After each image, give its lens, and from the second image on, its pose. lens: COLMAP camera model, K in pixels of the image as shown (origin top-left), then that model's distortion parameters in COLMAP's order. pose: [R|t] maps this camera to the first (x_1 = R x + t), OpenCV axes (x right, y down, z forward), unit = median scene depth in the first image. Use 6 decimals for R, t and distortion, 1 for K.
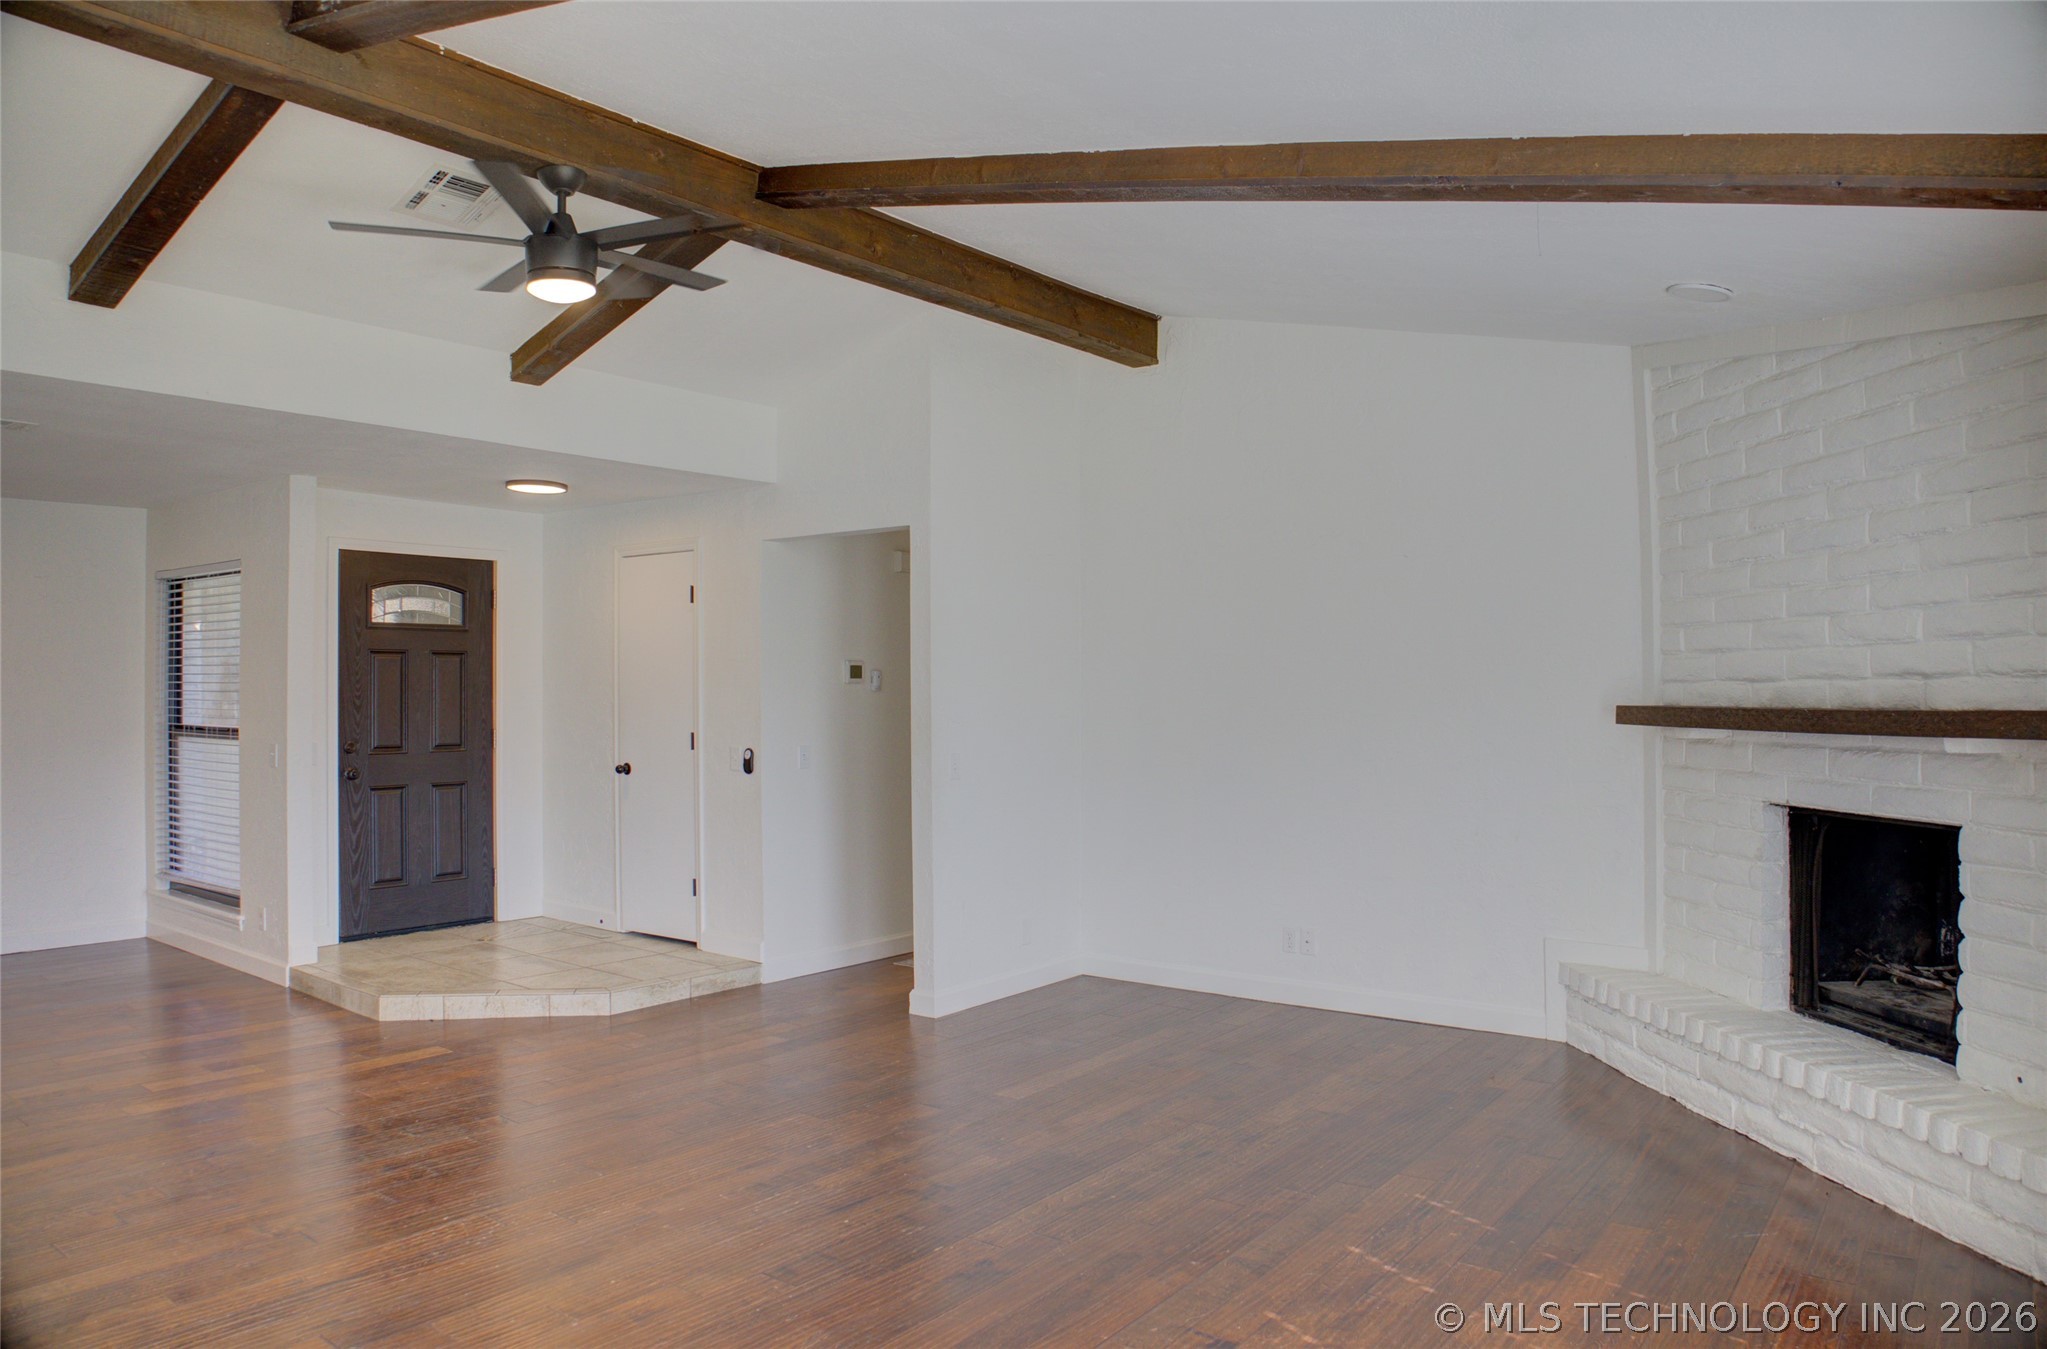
lens RADIAL K [[1390.6, 0, 1023.5], [0, 1390.6, 674.5], [0, 0, 1]] dist [-0.088858, 0.001593]
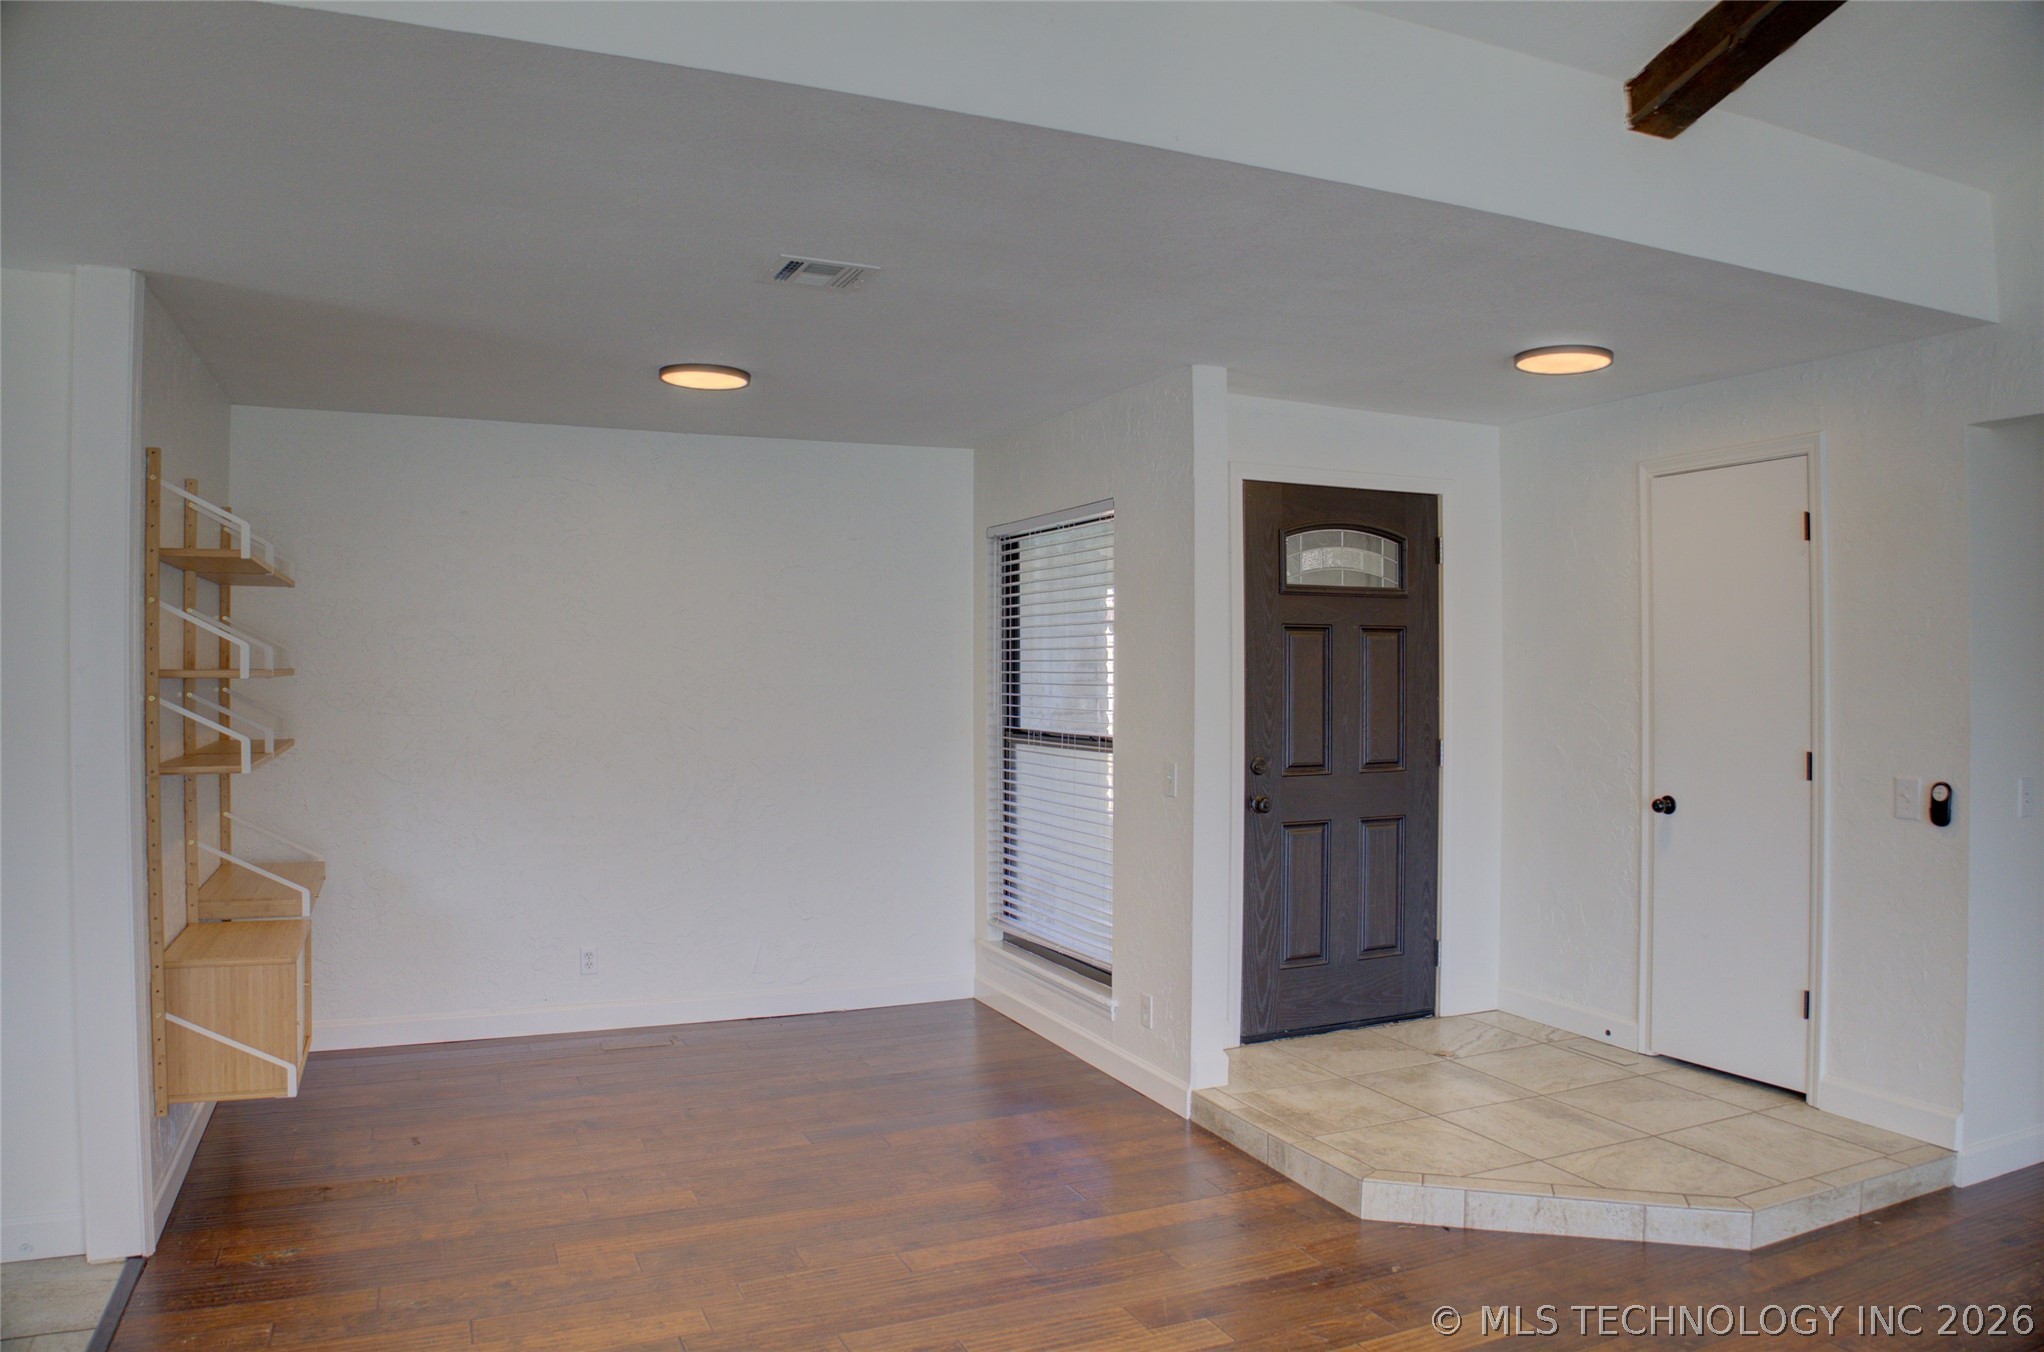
lens RADIAL K [[1386.8, 0, 1055.9], [0, 1386.8, 694.6], [0, 0, 1]] dist [-0.111826, 0.029892]
pose [[0.894355, 0.005732, -0.447320, -0.287776], [0.005566, 0.999698, 0.023938, -0.000187], [0.447322, -0.023899, 0.894053, 0.343810]]
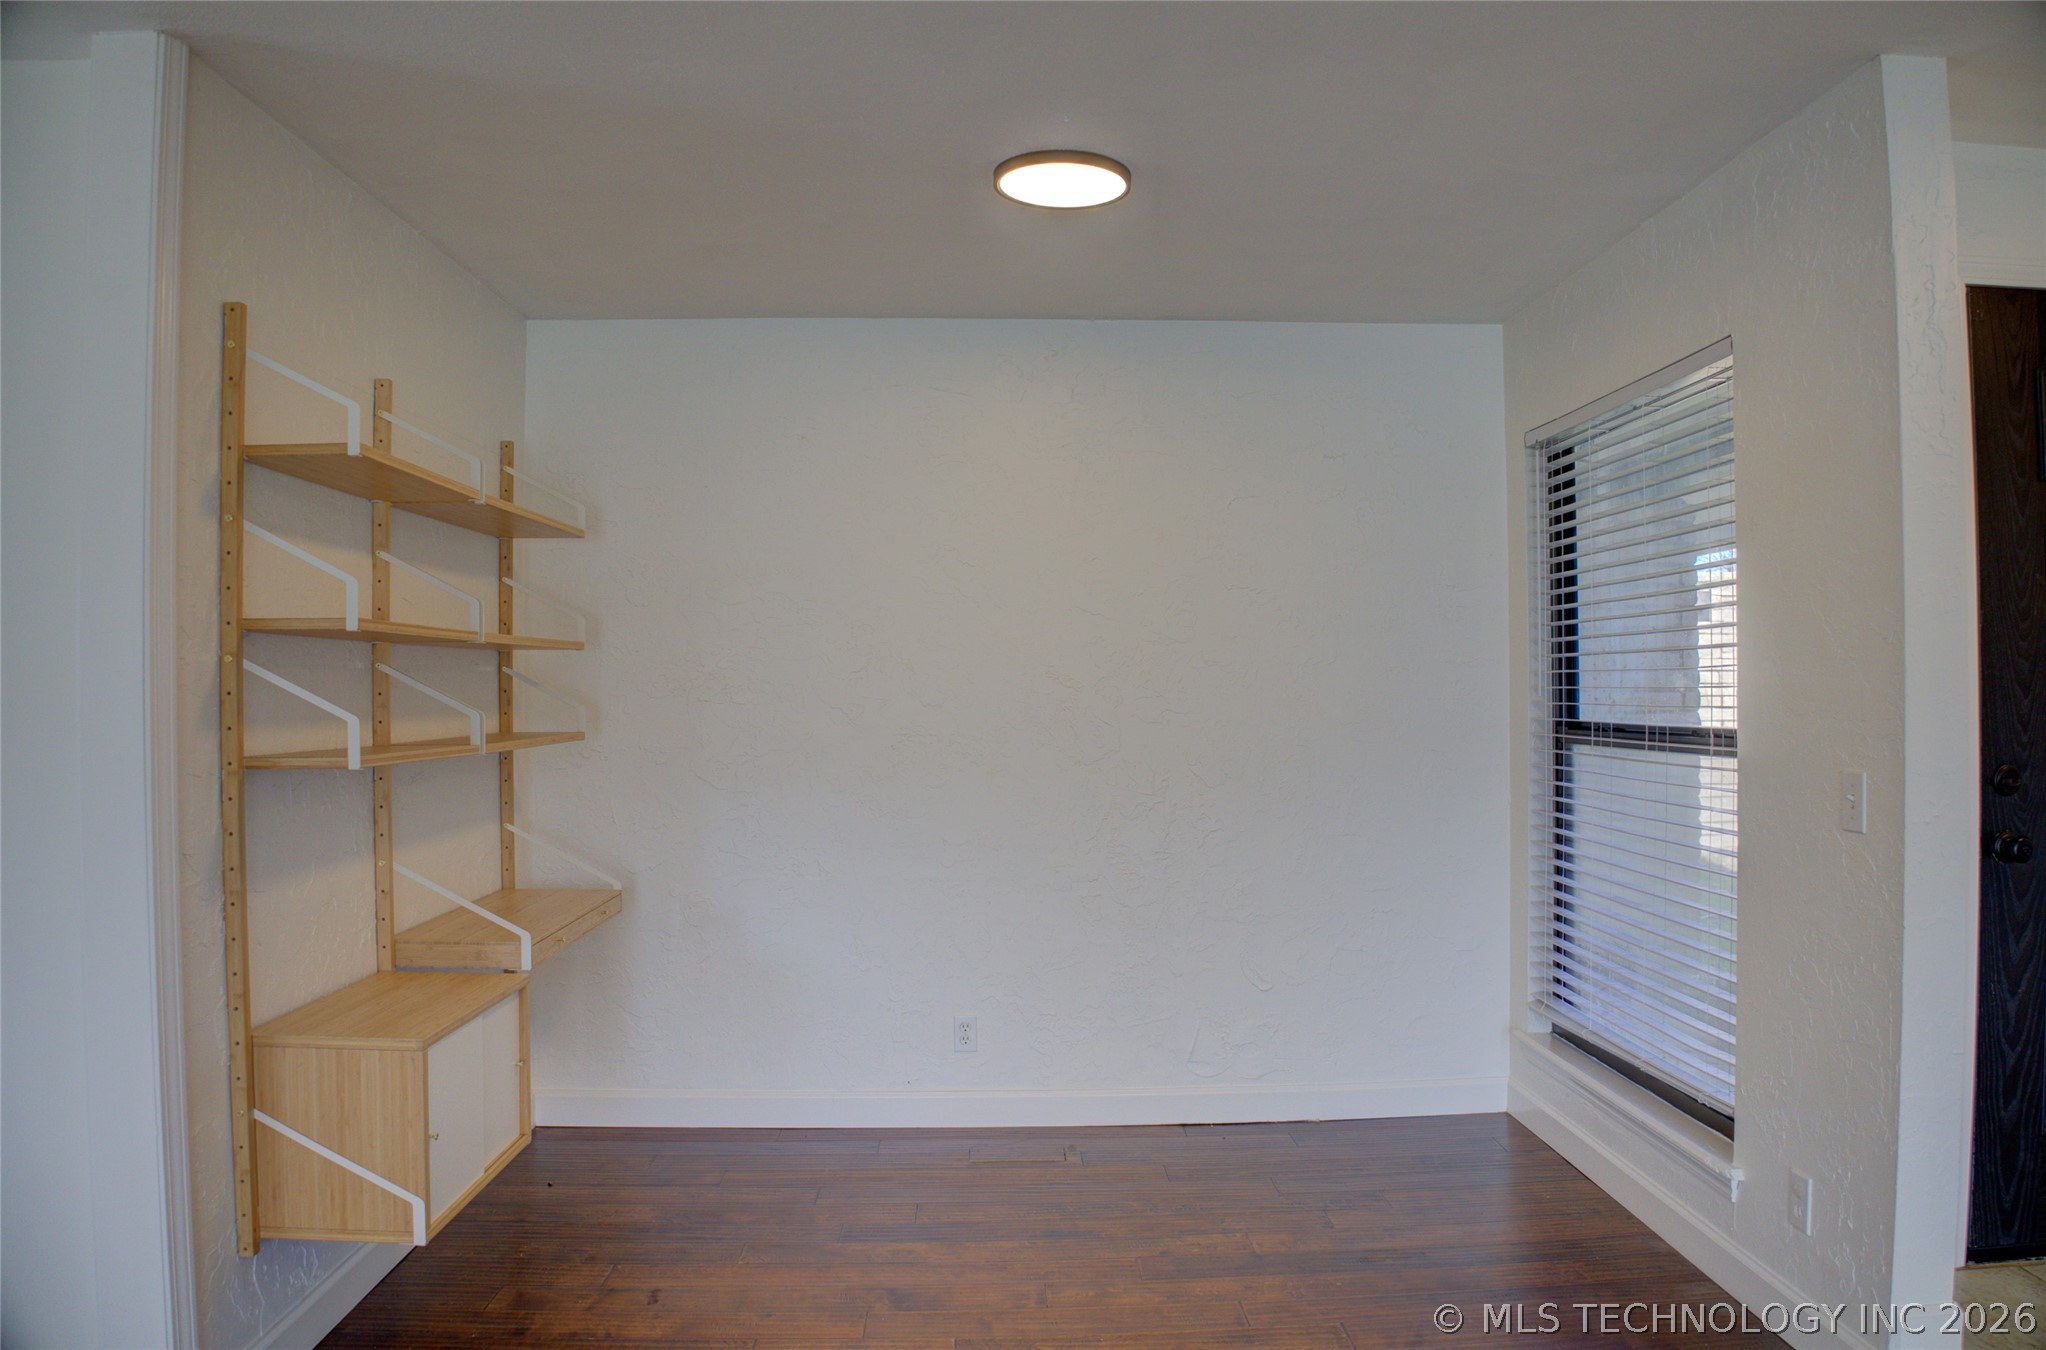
lens RADIAL K [[1388.2, 0, 1056.9], [0, 1388.2, 693.6], [0, 0, 1]] dist [-0.111826, 0.029892]
pose [[0.654960, -0.005321, -0.755645, -0.406305], [0.018358, 0.999792, 0.008872, 0.020926], [0.755440, -0.019682, 0.654922, 0.568638]]
